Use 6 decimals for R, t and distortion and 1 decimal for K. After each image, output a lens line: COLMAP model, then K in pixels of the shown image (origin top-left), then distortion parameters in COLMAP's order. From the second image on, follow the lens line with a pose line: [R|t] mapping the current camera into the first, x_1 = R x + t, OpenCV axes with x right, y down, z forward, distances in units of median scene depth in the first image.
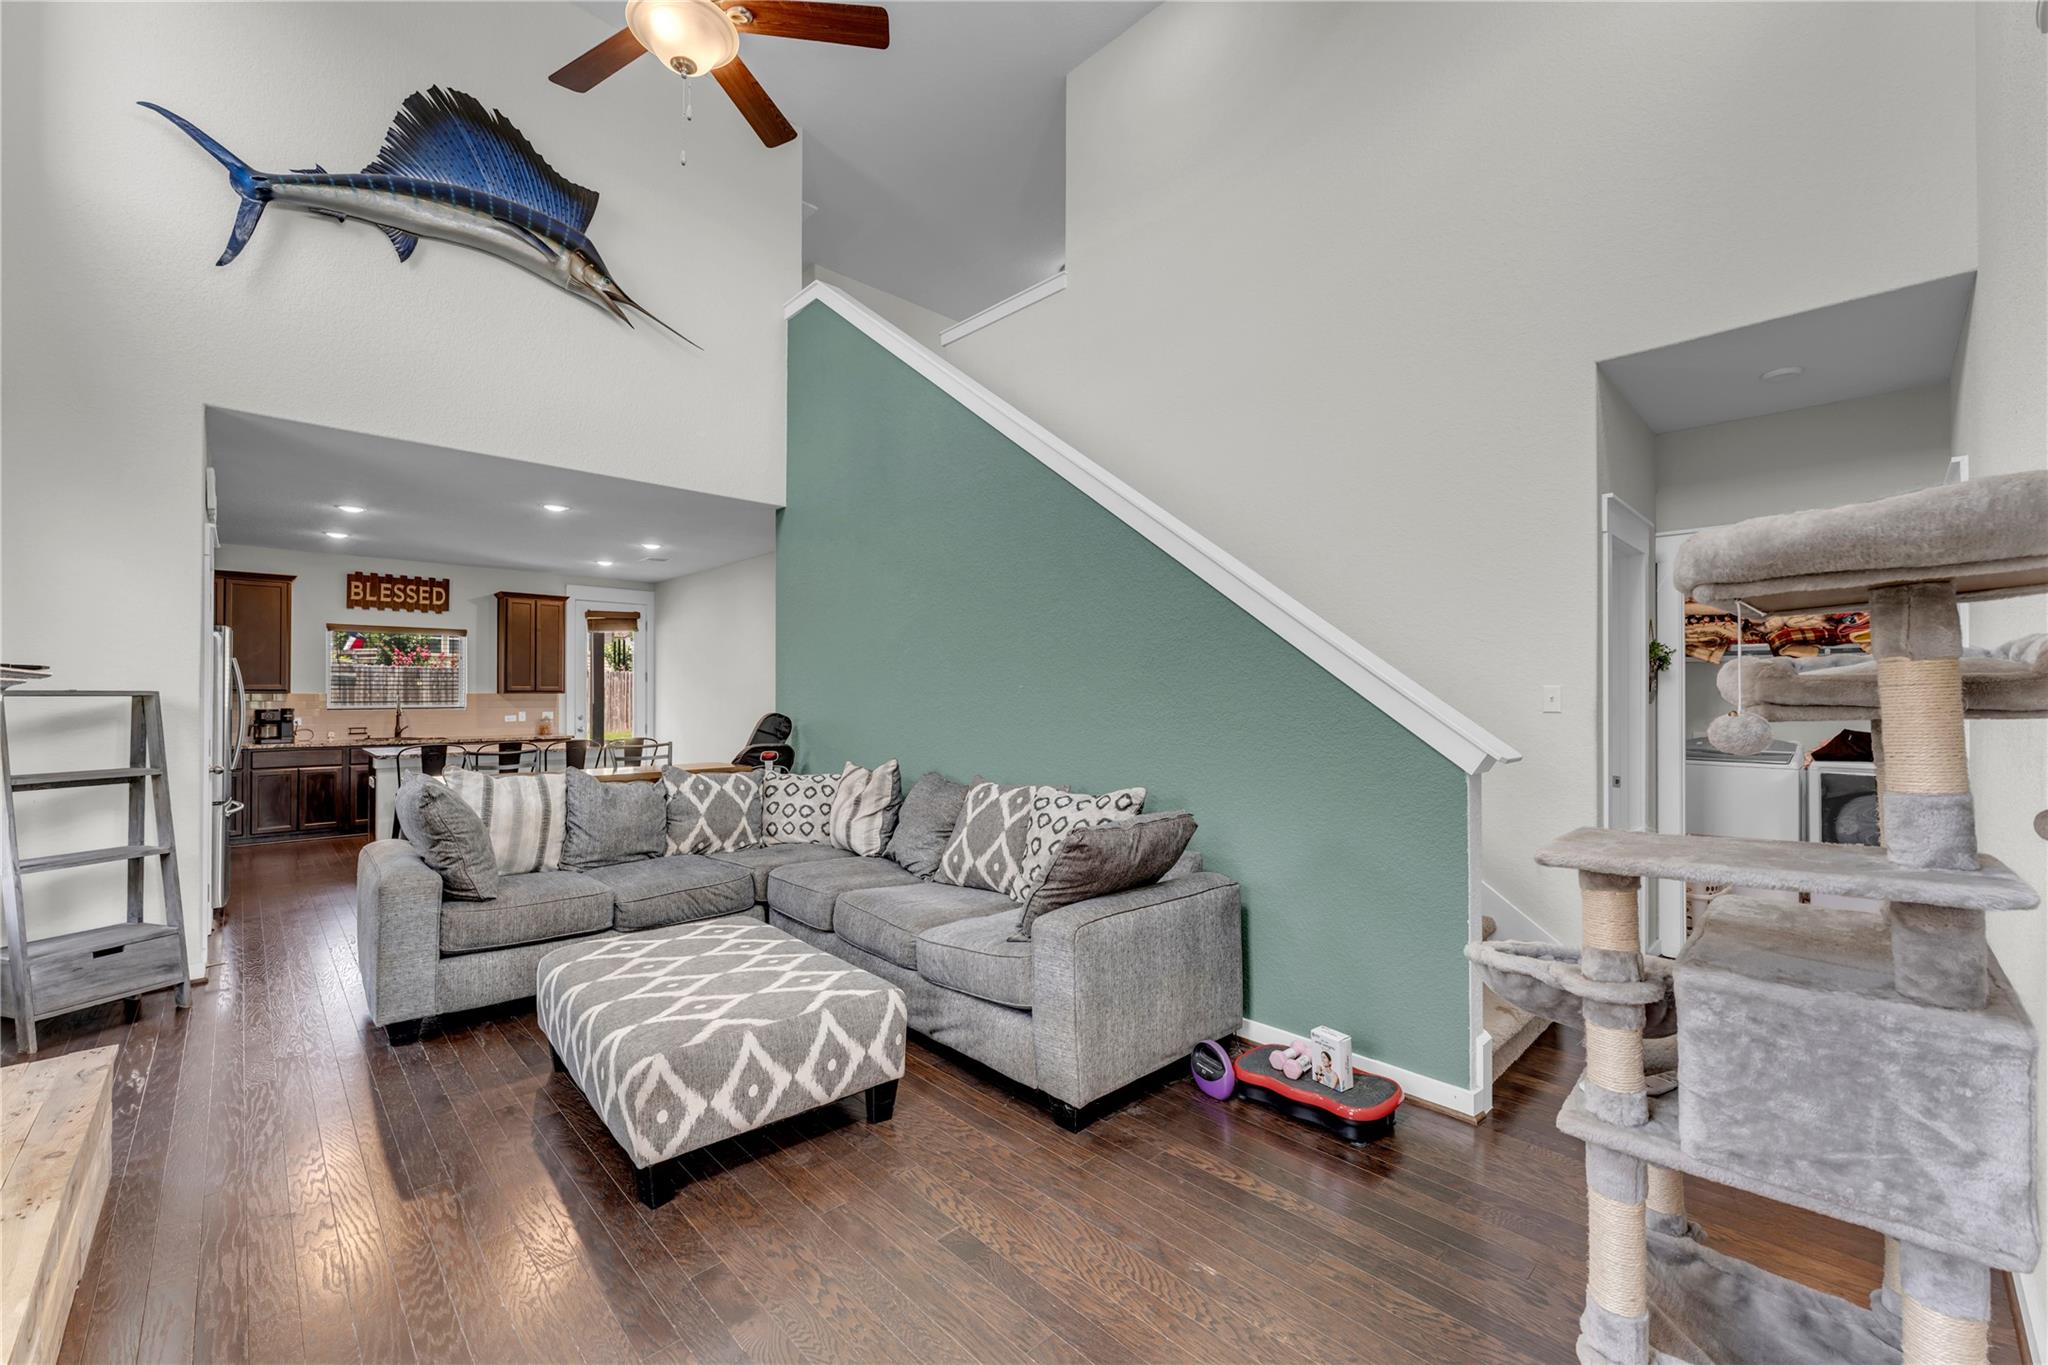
lens RADIAL K [[821.4, 0, 1010.2], [0, 821.4, 689.5], [0, 0, 1]] dist [-0.001794, -0.000217]
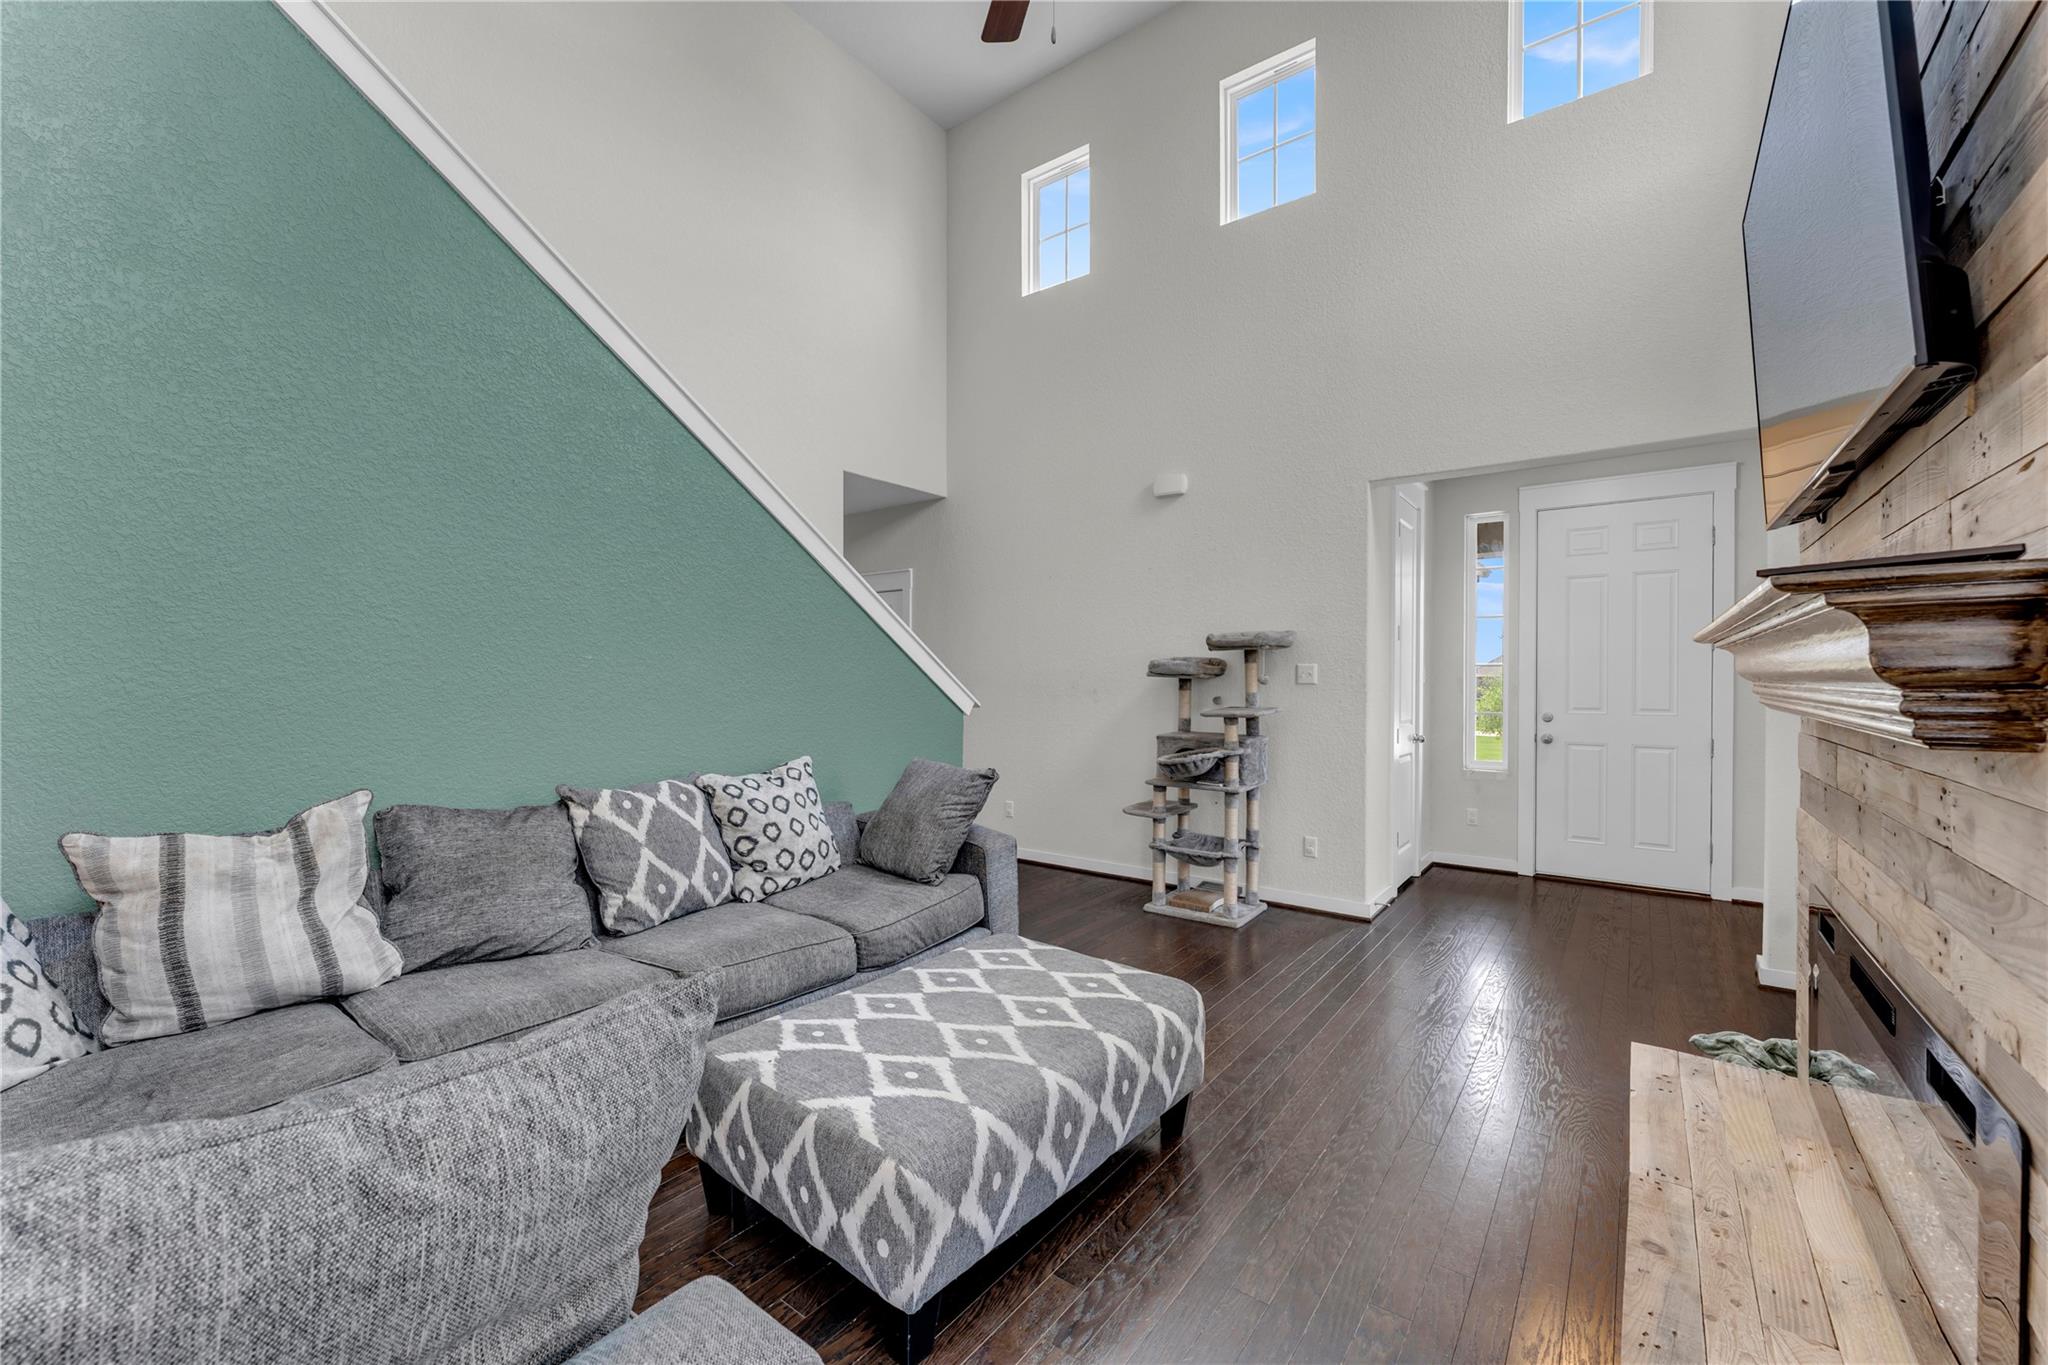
lens RADIAL K [[821.4, 0, 1010.2], [0, 821.4, 689.5], [0, 0, 1]] dist [-0.001794, -0.000217]
pose [[-0.159305, -0.014719, 0.987120, -0.512485], [-0.004945, 0.999888, 0.014111, 0.007348], [-0.987217, -0.002633, -0.159360, 0.484465]]
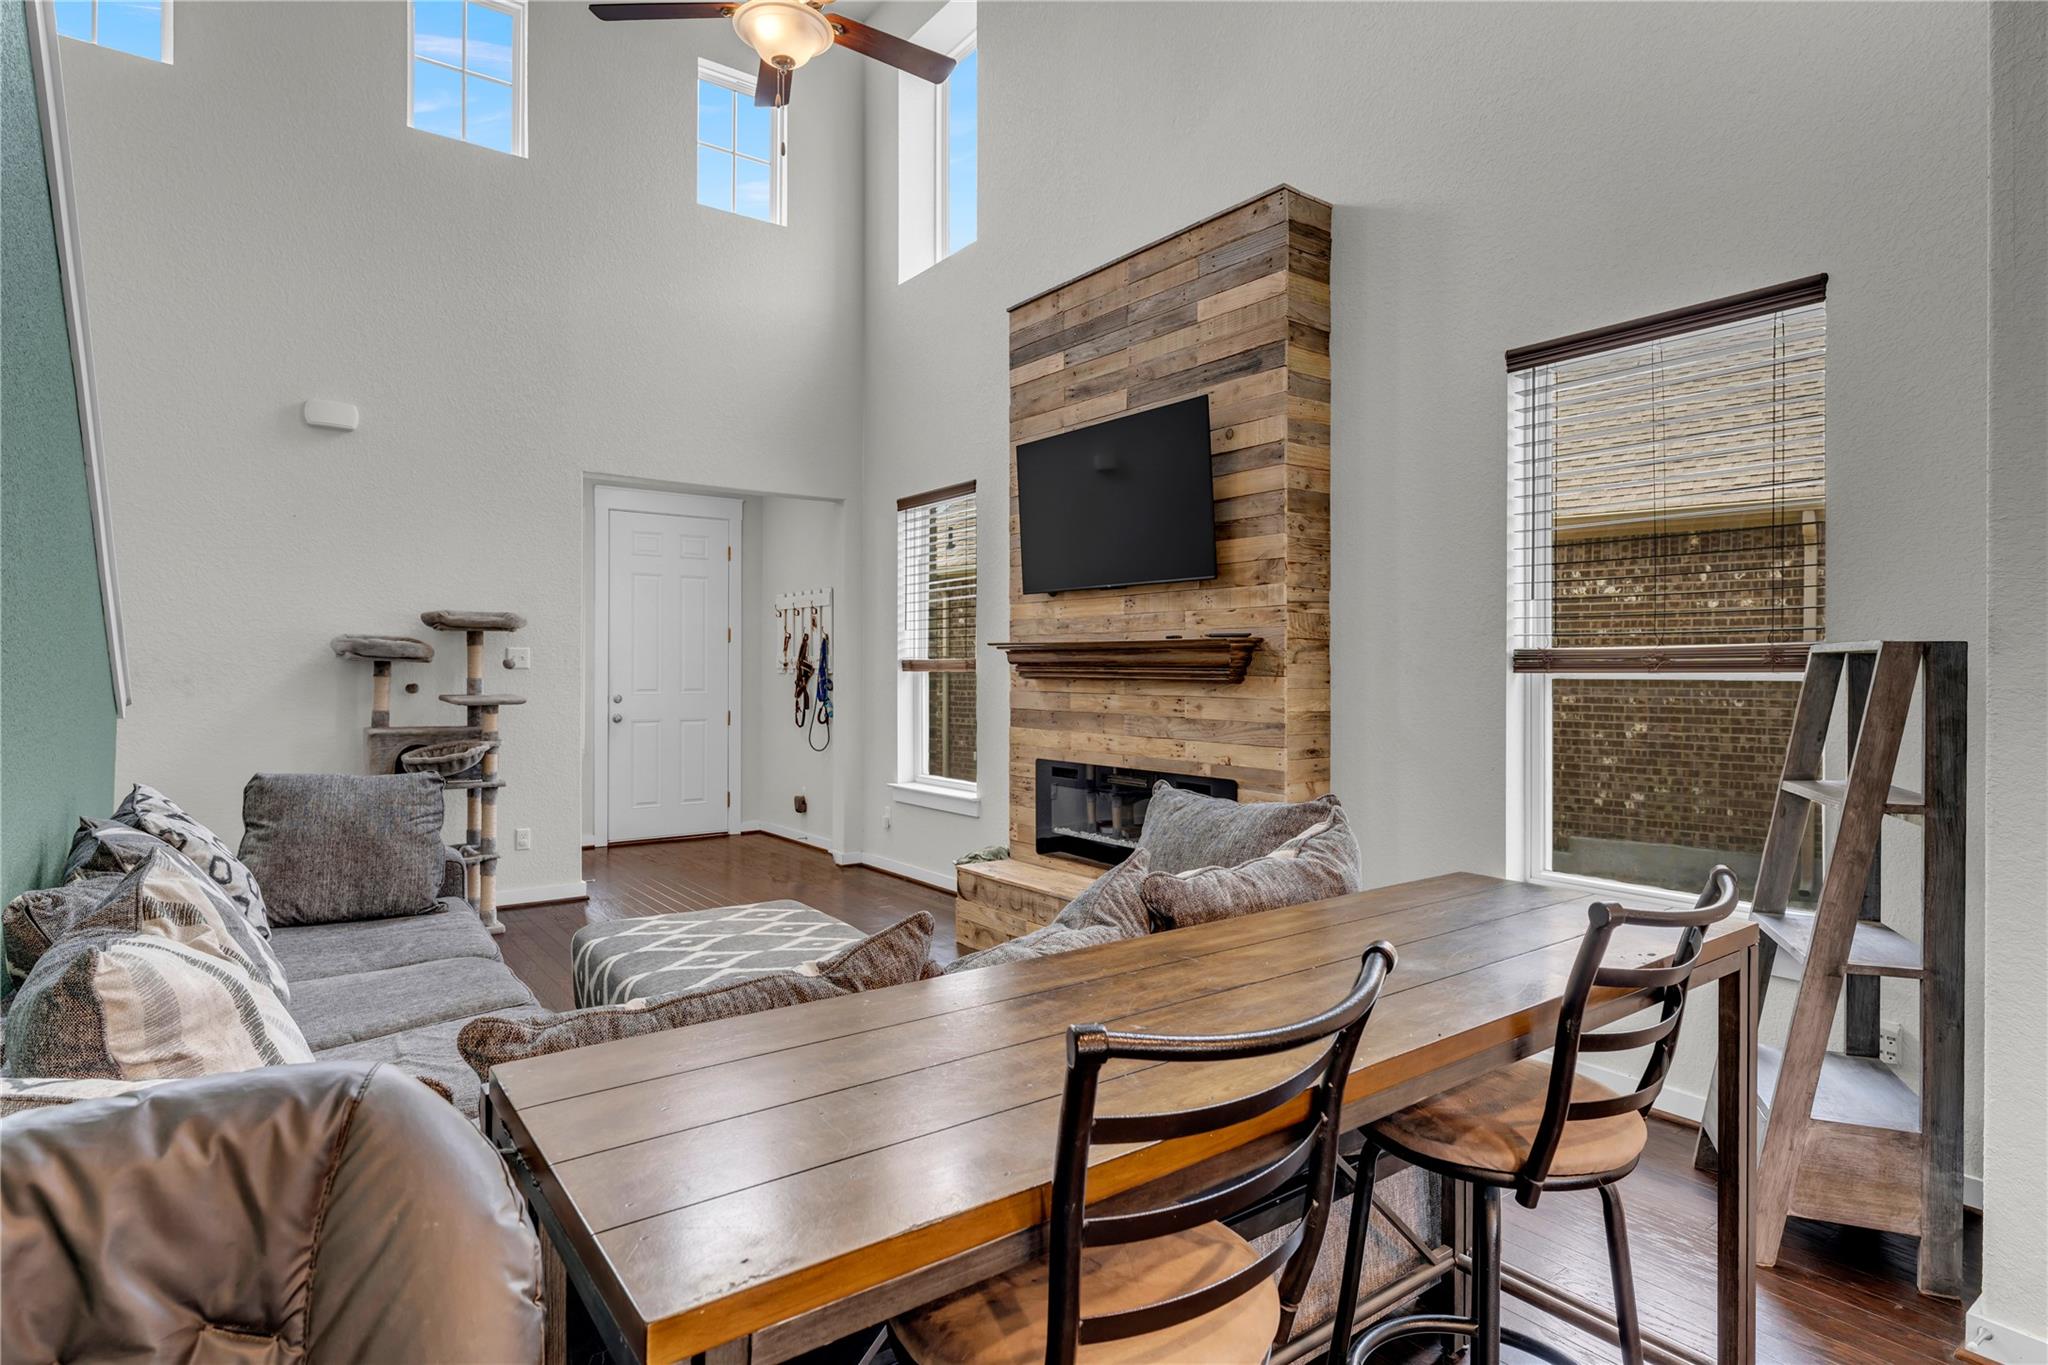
lens RADIAL K [[1082.4, 0, 1018.0], [0, 1082.4, 670.4], [0, 0, 1]] dist [0.001232, 0.000147]
pose [[-0.993039, -0.003979, 0.117723, -0.357058], [-0.004101, 0.999991, -0.000794, 0.012671], [-0.117718, -0.001271, -0.993046, 0.975672]]
